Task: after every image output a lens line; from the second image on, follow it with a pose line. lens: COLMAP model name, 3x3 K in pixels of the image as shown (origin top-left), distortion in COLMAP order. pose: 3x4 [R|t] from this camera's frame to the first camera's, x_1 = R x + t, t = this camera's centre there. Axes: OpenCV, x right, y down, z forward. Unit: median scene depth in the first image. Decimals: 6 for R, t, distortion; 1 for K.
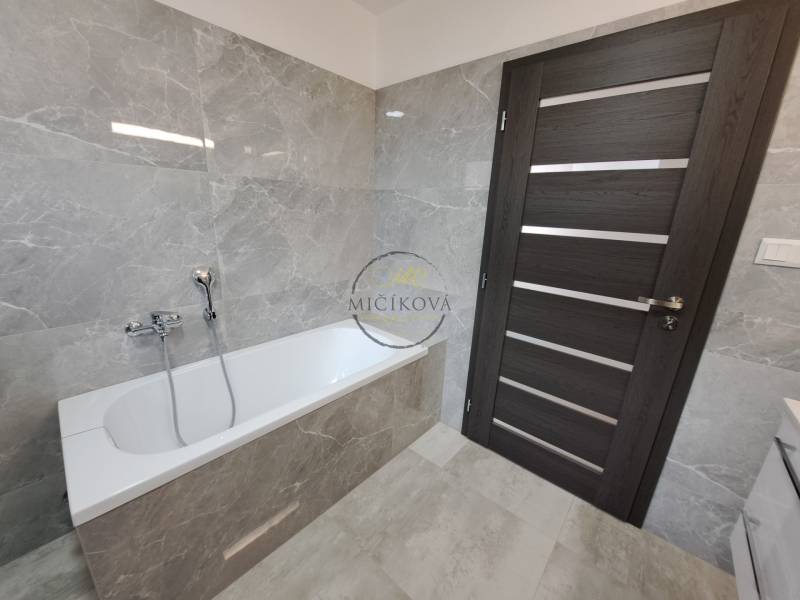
lens RADIAL K [[319.4, 0, 396.8], [0, 319.4, 304.0], [0, 0, 1]] dist [-0.016768, -0.000283]
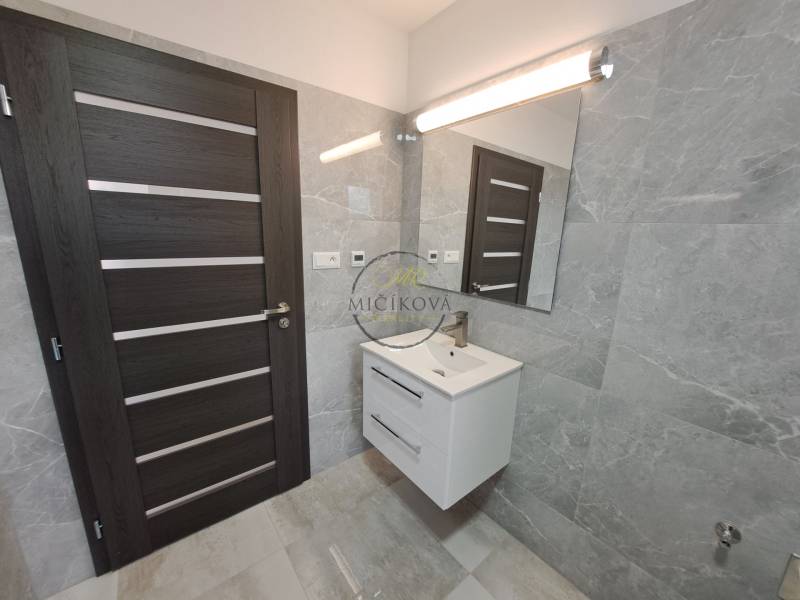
lens RADIAL K [[319.4, 0, 396.8], [0, 319.4, 304.0], [0, 0, 1]] dist [-0.016768, -0.000283]
pose [[0.167480, -0.253206, 0.952805, -0.225727], [0.247561, 0.946291, 0.207959, -0.143441], [-0.954287, 0.201049, 0.221168, 0.226164]]
